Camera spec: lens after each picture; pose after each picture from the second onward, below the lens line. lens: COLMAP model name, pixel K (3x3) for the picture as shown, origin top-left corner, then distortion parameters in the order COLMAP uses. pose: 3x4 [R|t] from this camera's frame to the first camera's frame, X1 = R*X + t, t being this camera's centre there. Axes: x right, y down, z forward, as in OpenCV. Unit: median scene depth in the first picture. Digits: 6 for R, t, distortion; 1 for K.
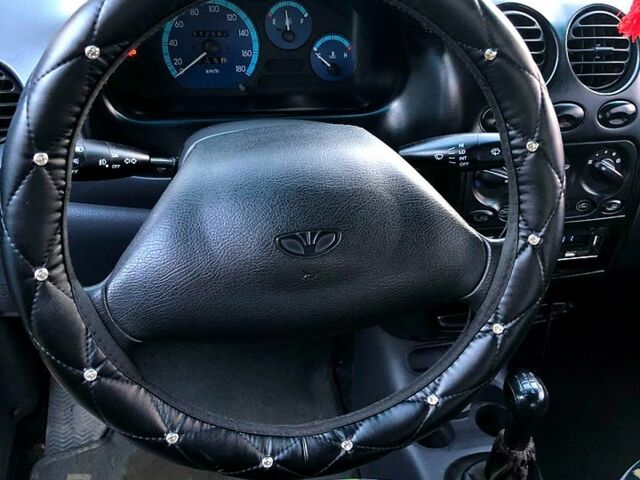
lens RADIAL K [[722.6, 0, 320.0], [0, 722.6, 240.0], [0, 0, 1]] dist [0.084113, -0.299994]
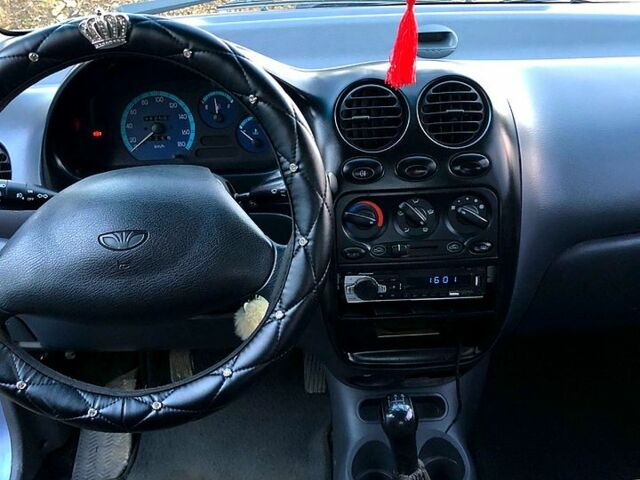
lens RADIAL K [[722.6, 0, 320.0], [0, 722.6, 240.0], [0, 0, 1]] dist [0.084113, -0.299994]
pose [[0.972642, -0.012074, -0.231995, 0.430033], [-0.030857, 0.983085, -0.180534, 0.155509], [0.230251, 0.182754, 0.955817, -0.134411]]
